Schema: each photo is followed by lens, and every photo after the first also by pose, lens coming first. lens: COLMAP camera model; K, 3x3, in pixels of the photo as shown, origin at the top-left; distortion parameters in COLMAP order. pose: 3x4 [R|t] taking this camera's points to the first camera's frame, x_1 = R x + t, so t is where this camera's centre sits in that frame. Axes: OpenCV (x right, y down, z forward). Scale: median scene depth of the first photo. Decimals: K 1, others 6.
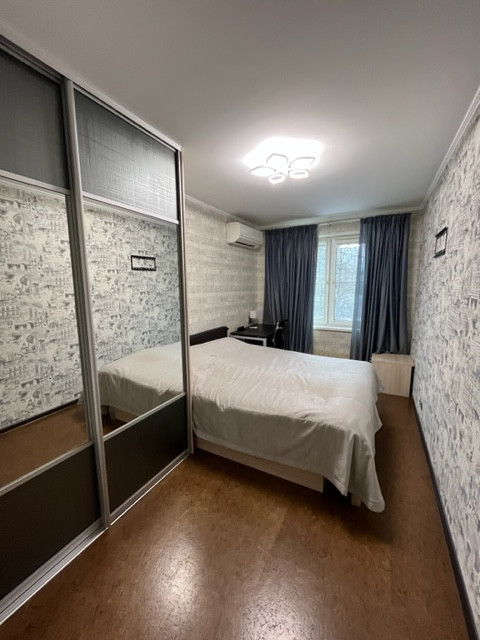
lens RADIAL K [[256.8, 0, 238.6], [0, 256.8, 320.3], [0, 0, 1]] dist [-0.004322, 0.000216]
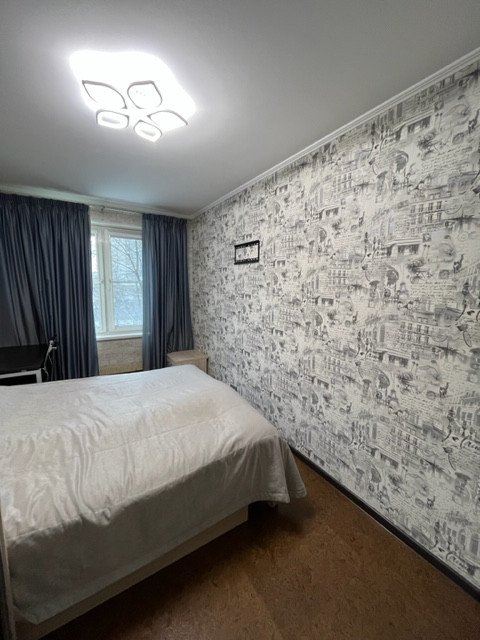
lens RADIAL K [[256.8, 0, 245.8], [0, 256.8, 319.6], [0, 0, 1]] dist [-0.004322, 0.000216]
pose [[0.480160, -0.100071, 0.871454, -0.179791], [0.101647, 0.993126, 0.058037, -0.033135], [-0.871271, 0.060714, 0.487032, 0.249217]]
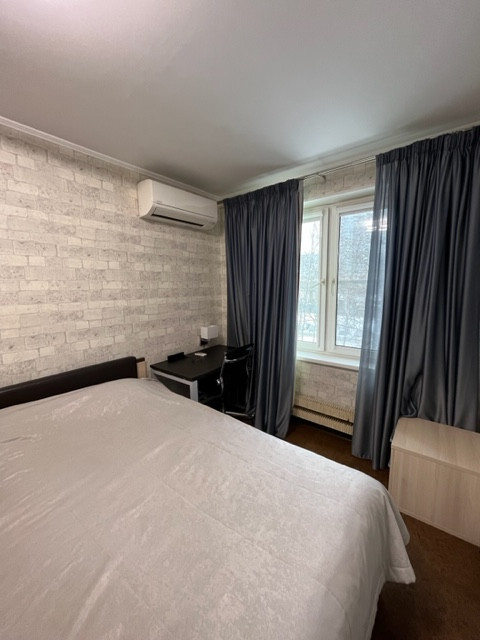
lens RADIAL K [[256.8, 0, 236.7], [0, 256.8, 321.4], [0, 0, 1]] dist [-0.004322, 0.000216]
pose [[0.988595, 0.009495, -0.150300, 0.272581], [-0.009423, 0.999955, 0.001193, -0.061412], [0.150304, 0.000237, 0.988640, 0.441066]]
